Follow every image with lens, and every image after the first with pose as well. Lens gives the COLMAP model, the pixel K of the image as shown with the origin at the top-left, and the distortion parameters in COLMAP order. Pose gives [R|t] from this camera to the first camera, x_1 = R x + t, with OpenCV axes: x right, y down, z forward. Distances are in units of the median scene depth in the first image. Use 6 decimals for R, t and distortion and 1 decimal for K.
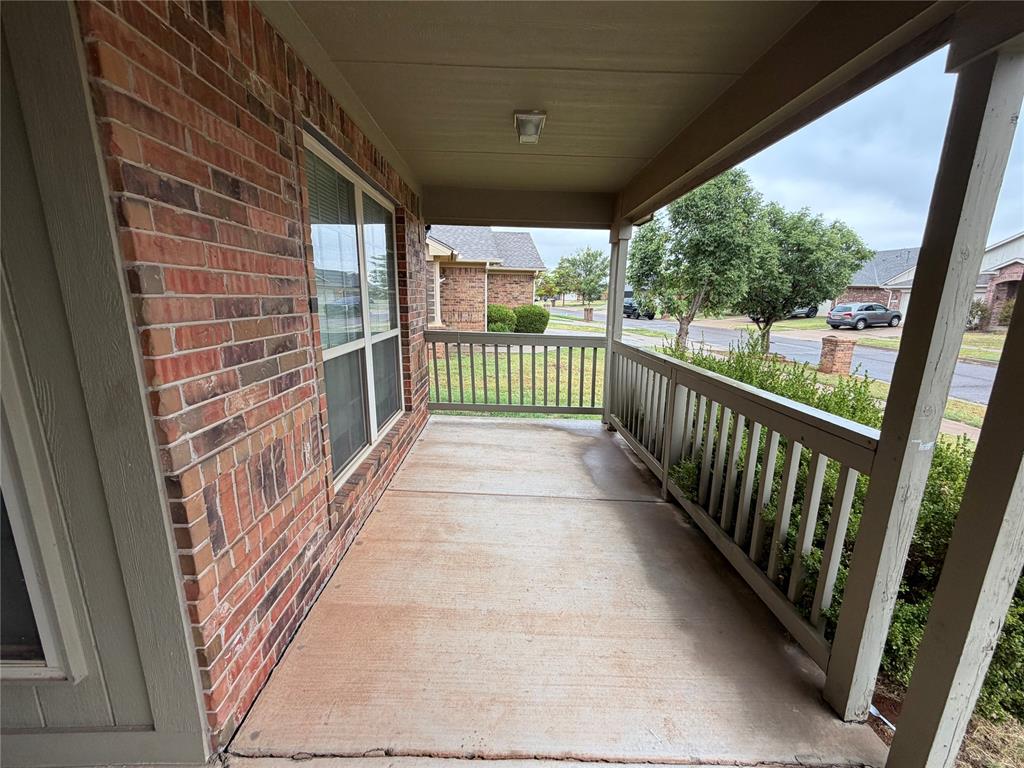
lens RADIAL K [[409.6, 0, 511.3], [0, 409.6, 385.9], [0, 0, 1]] dist [0.001547, -0.000604]
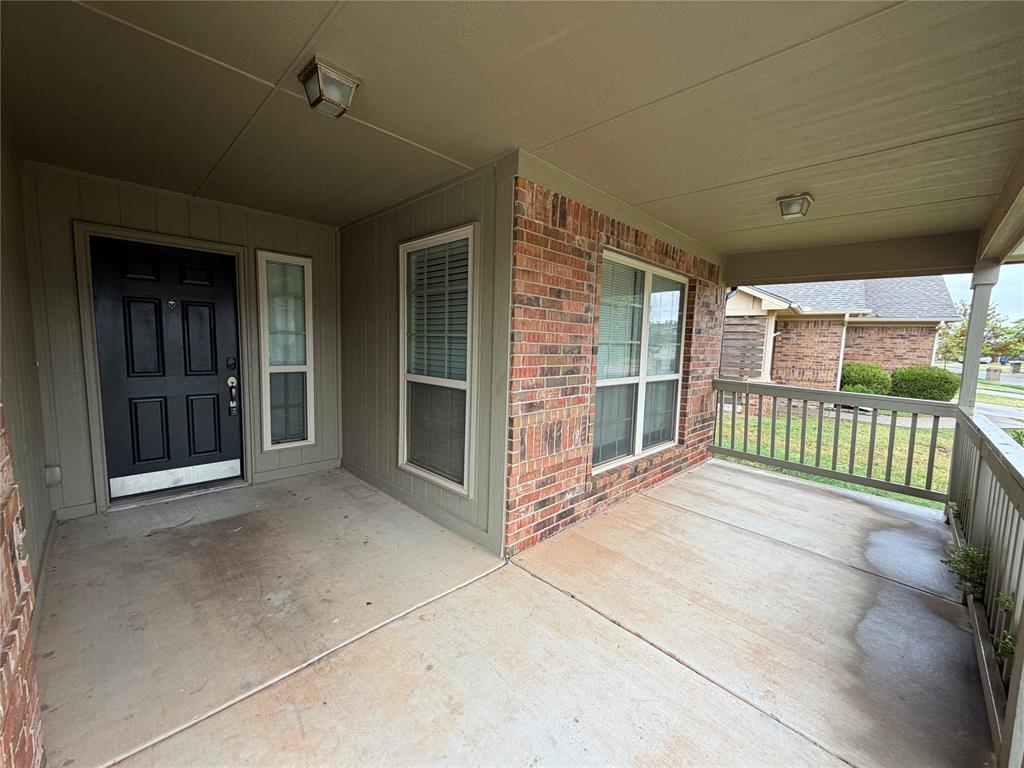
lens RADIAL K [[409.6, 0, 506.8], [0, 409.6, 385.1], [0, 0, 1]] dist [0.001547, -0.000604]
pose [[0.692403, 0.080755, -0.716978, 0.469167], [-0.173780, 0.983128, -0.057091, 0.098739], [0.700271, 0.164126, 0.694754, -0.388677]]
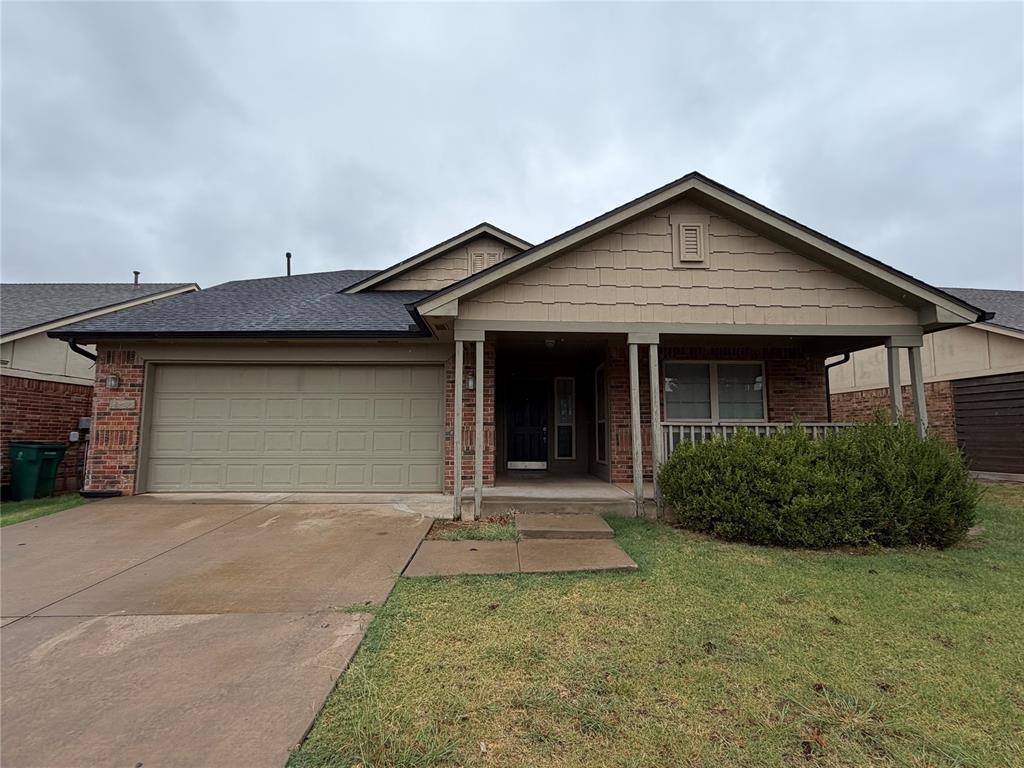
lens RADIAL K [[499.8, 0, 514.2], [0, 499.8, 386.6], [0, 0, 1]] dist [0.000695, -0.000220]
pose [[-0.011622, -0.119911, -0.992717, 4.019121], [-0.217052, 0.969415, -0.114555, 0.454620], [0.976091, 0.214139, -0.037294, -0.198065]]
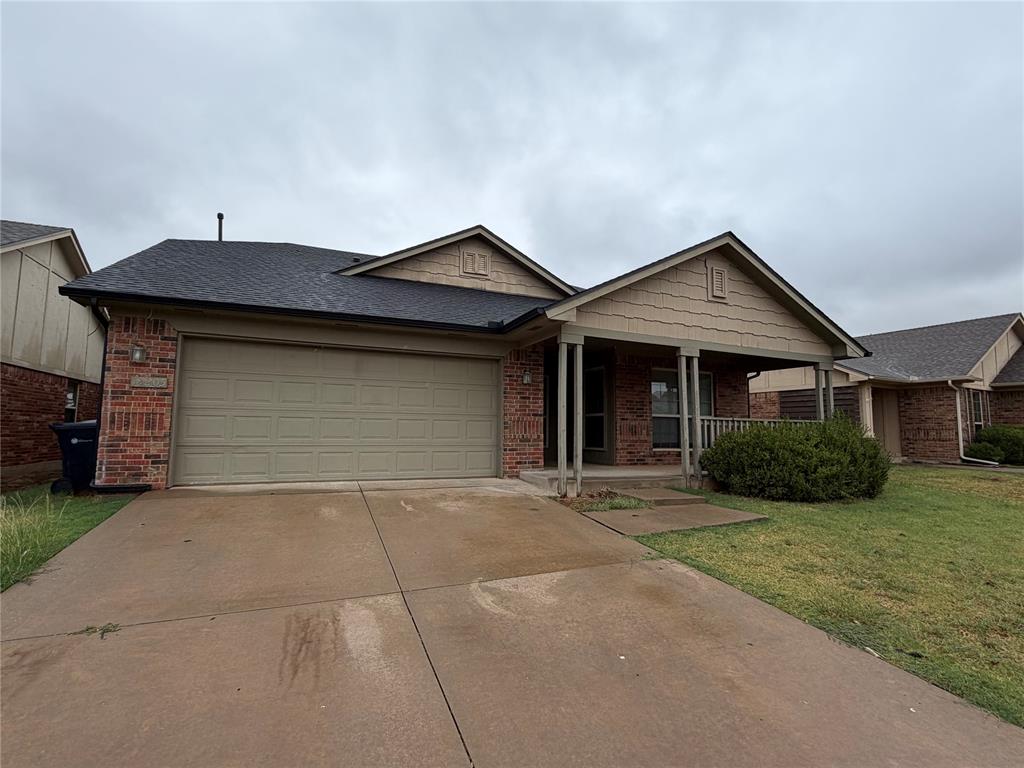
lens RADIAL K [[499.8, 0, 515.4], [0, 499.8, 384.0], [0, 0, 1]] dist [0.000695, -0.000220]
pose [[0.382545, -0.102499, -0.918234, 4.112077], [-0.203150, 0.960175, -0.191815, 0.990545], [0.901326, 0.259917, 0.346487, -2.391537]]
